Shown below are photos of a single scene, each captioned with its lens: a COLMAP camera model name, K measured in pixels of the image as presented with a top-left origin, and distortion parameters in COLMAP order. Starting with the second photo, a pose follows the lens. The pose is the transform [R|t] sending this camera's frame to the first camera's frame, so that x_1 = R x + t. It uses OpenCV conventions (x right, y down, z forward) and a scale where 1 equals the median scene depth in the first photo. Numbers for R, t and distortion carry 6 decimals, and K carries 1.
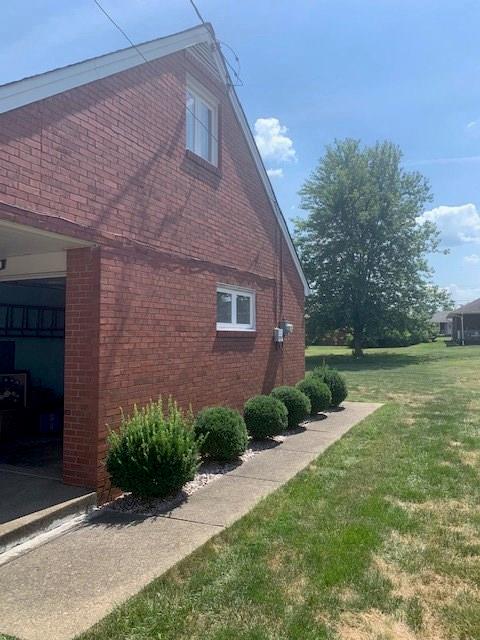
lens RADIAL K [[502.3, 0, 240.5], [0, 502.3, 321.1], [0, 0, 1]] dist [0.051575, -0.011476]
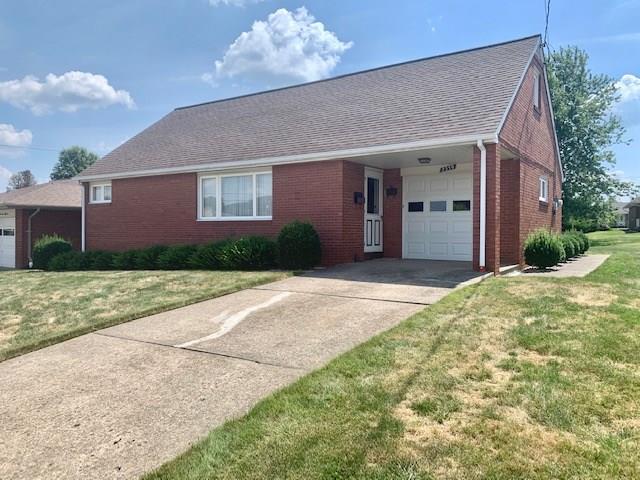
lens RADIAL K [[502.3, 0, 320.1], [0, 502.3, 238.5], [0, 0, 1]] dist [0.051575, -0.011476]
pose [[0.992039, -0.002898, -0.125895, -0.131233], [0.007940, 0.999185, 0.039570, 0.017456], [0.125678, -0.040255, 0.991254, -0.204008]]
